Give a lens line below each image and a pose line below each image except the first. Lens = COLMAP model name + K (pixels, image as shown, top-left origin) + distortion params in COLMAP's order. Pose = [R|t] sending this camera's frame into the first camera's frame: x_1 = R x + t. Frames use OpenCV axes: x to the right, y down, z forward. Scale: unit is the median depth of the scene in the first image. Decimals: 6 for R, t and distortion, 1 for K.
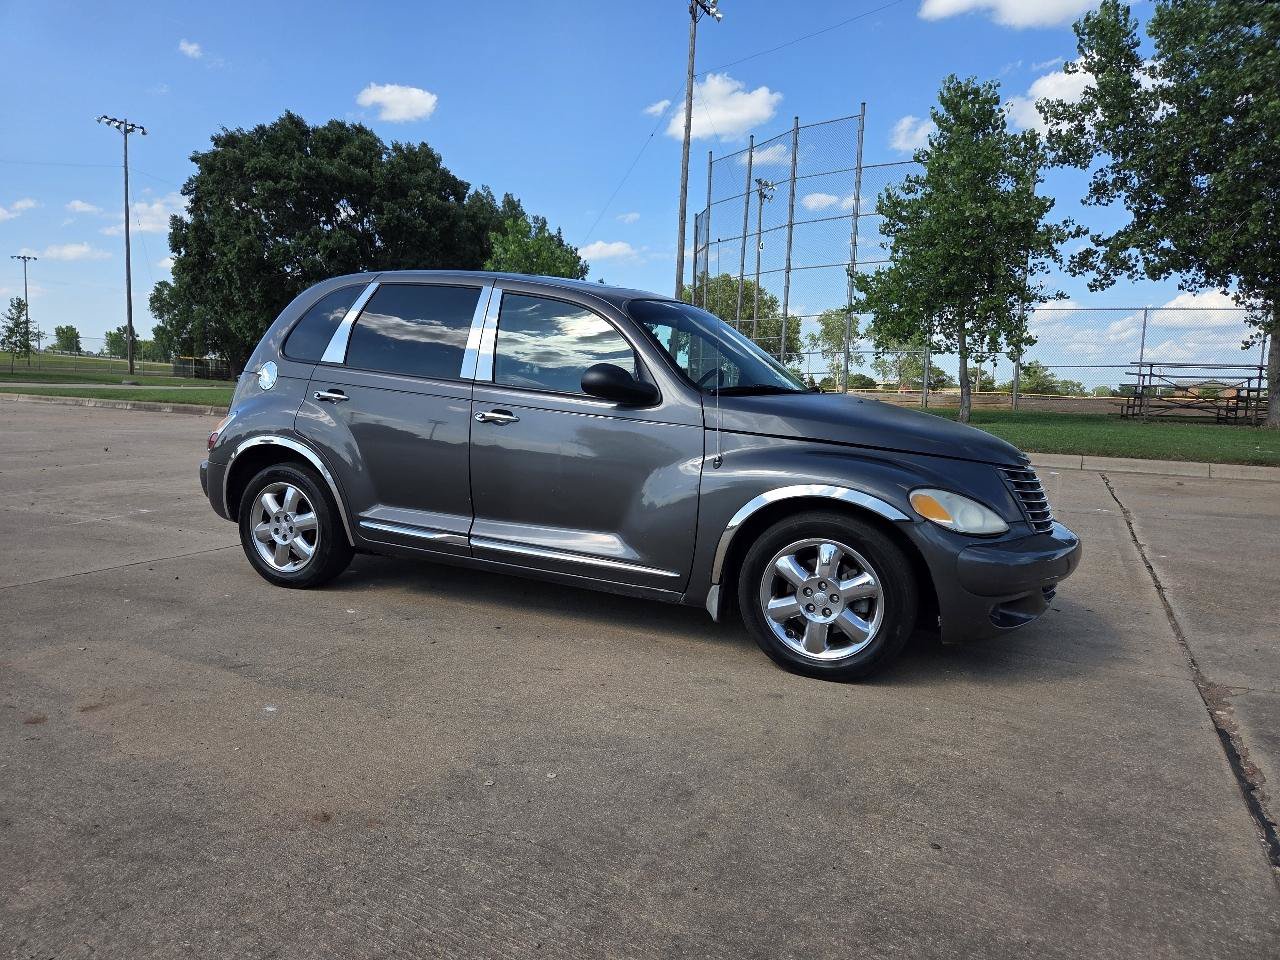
lens RADIAL K [[852.3, 0, 632.8], [0, 852.3, 470.5], [0, 0, 1]] dist [0.060063, -0.053890]
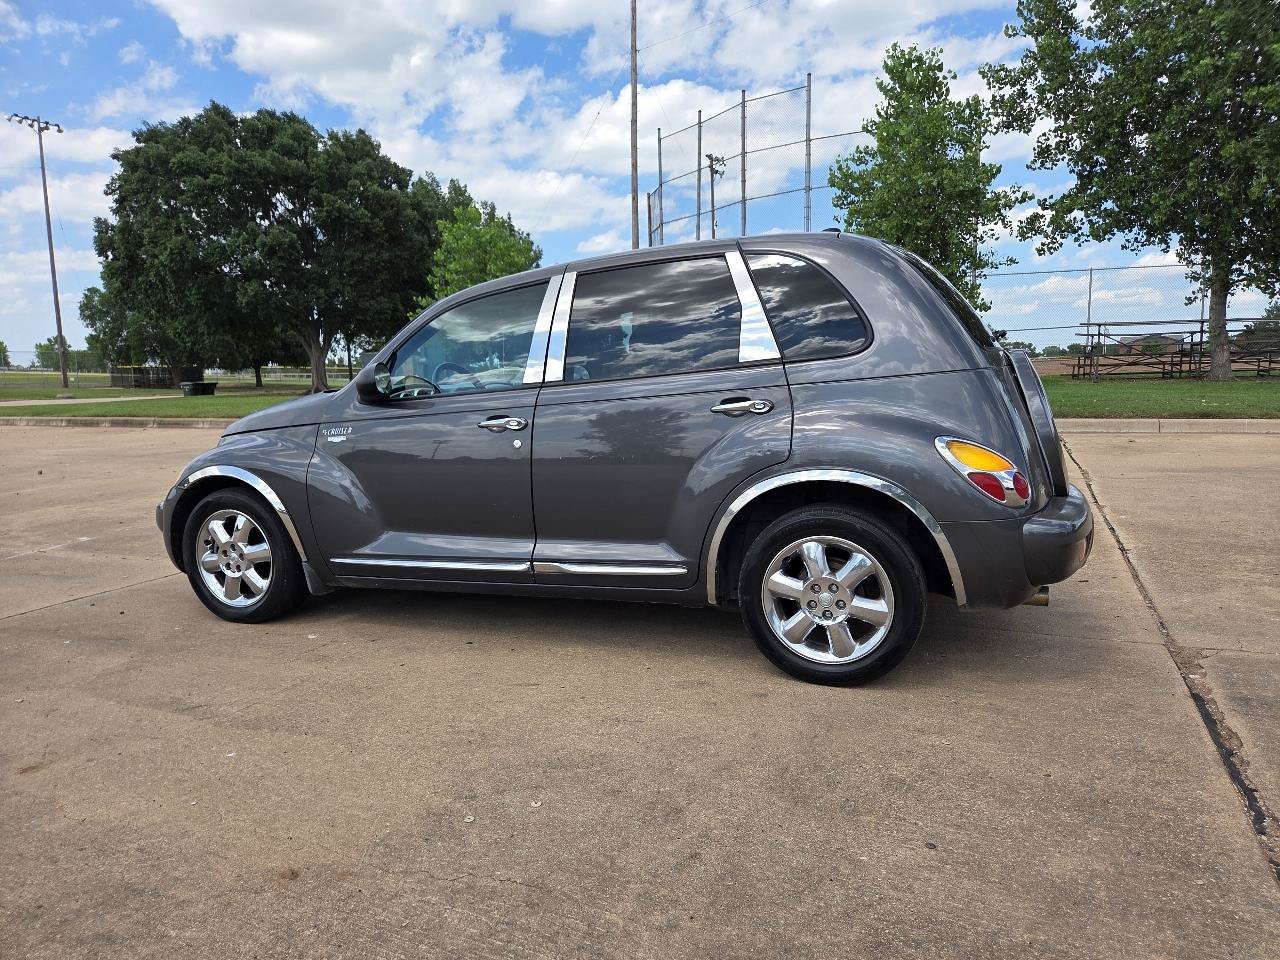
lens RADIAL K [[855.7, 0, 657.2], [0, 855.7, 482.8], [0, 0, 1]] dist [0.055407, -0.050917]
pose [[0.995997, -0.062667, 0.063746, 0.000760], [0.060500, 0.997541, 0.035376, -0.007503], [-0.065806, -0.031377, 0.997339, 0.012397]]
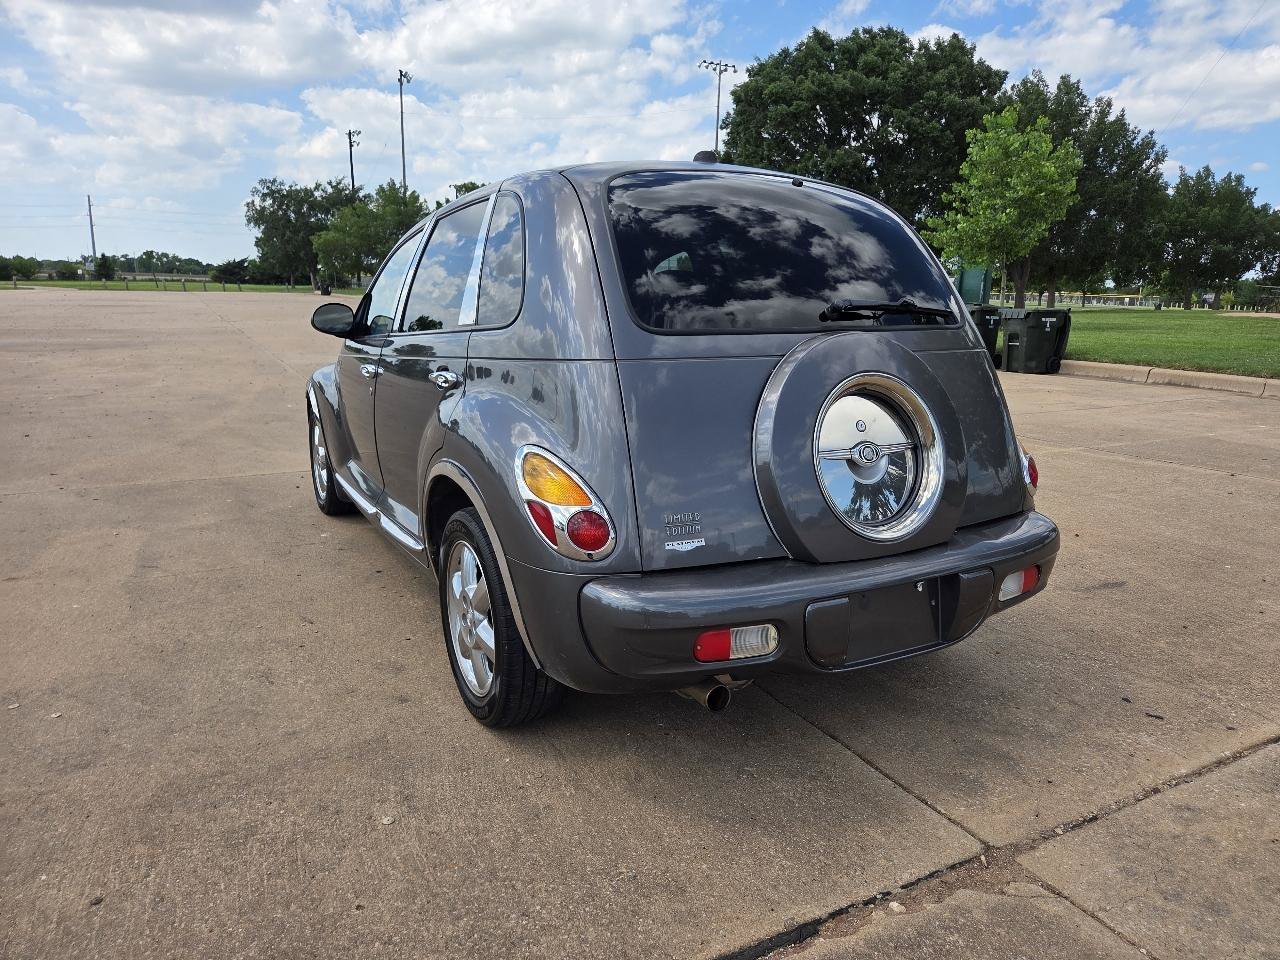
lens RADIAL K [[862.5, 0, 660.1], [0, 862.5, 481.7], [0, 0, 1]] dist [0.051207, -0.048684]
pose [[0.817918, 0.107451, -0.565211, 0.307408], [-0.048273, 0.991758, 0.118685, -0.028092], [0.573306, -0.069790, 0.816364, 0.154334]]
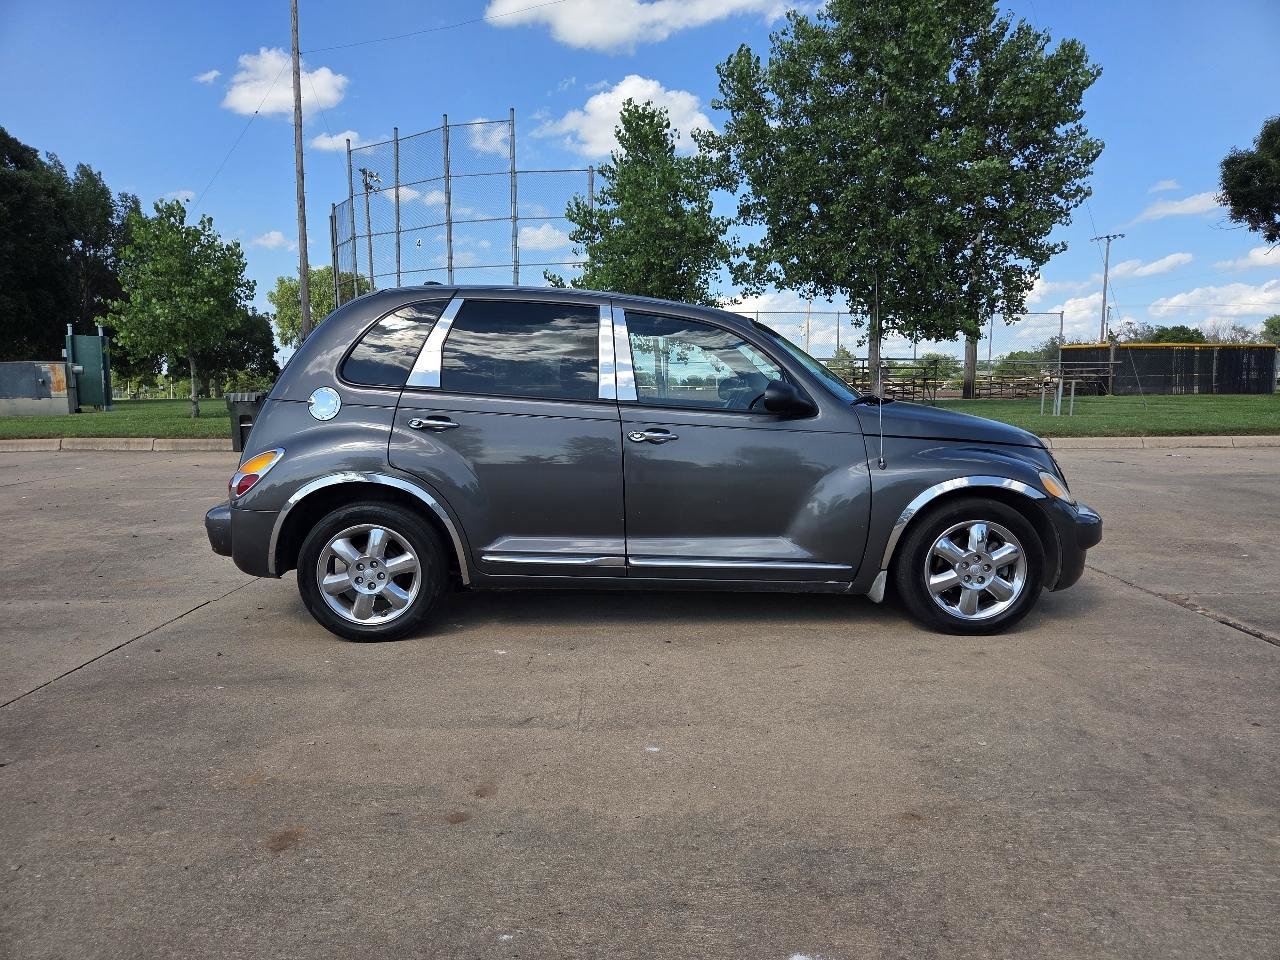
lens RADIAL K [[848.8, 0, 646.0], [0, 848.8, 472.4], [0, 0, 1]] dist [0.064129, -0.055850]
pose [[0.892926, -0.078682, 0.443275, -0.271470], [0.075599, 0.996833, 0.024653, -0.019700], [-0.443811, 0.011497, 0.896047, 0.043651]]
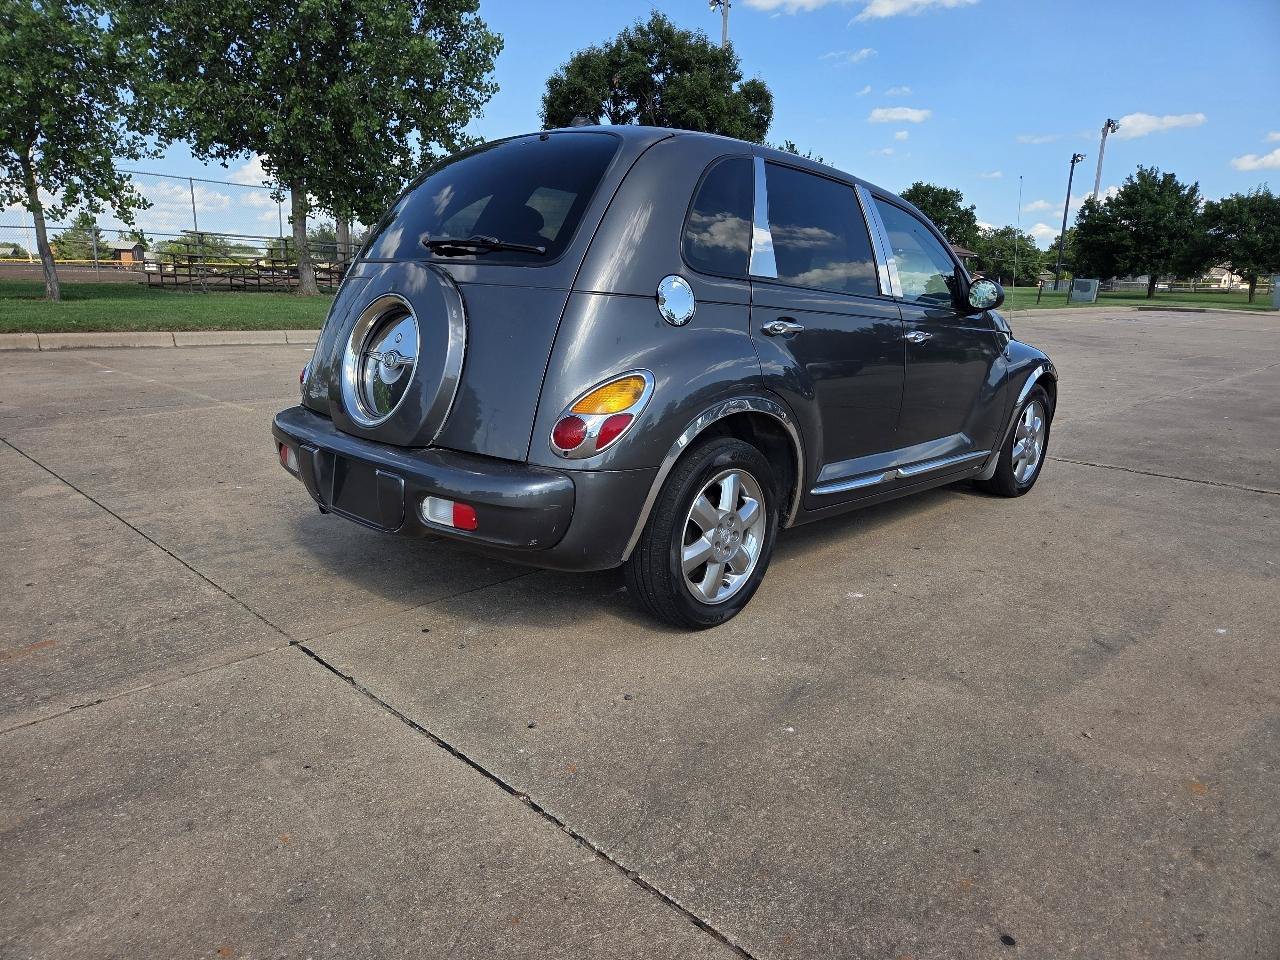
lens RADIAL K [[852.3, 0, 632.8], [0, 852.3, 470.5], [0, 0, 1]] dist [0.060063, -0.053890]
pose [[0.311984, -0.226569, 0.922677, -0.516065], [0.076840, 0.973985, 0.213187, -0.063996], [-0.946975, 0.004387, 0.321277, 0.436951]]
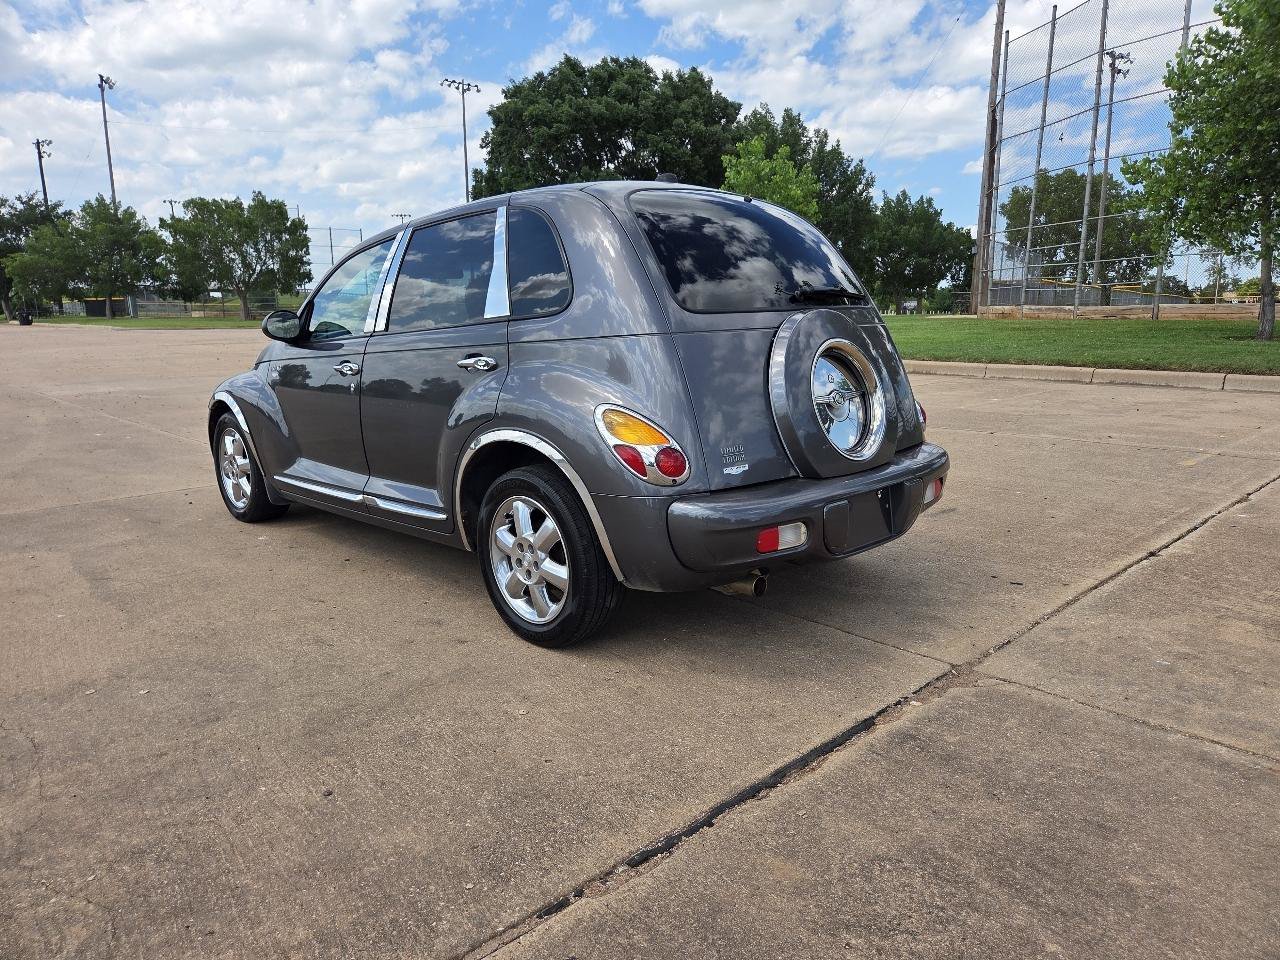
lens RADIAL K [[855.7, 0, 657.2], [0, 855.7, 482.8], [0, 0, 1]] dist [0.055407, -0.050917]
pose [[0.942133, 0.026692, -0.334175, 0.257726], [0.006142, 0.995284, 0.096813, -0.008546], [0.335183, -0.093263, 0.937526, 0.046237]]
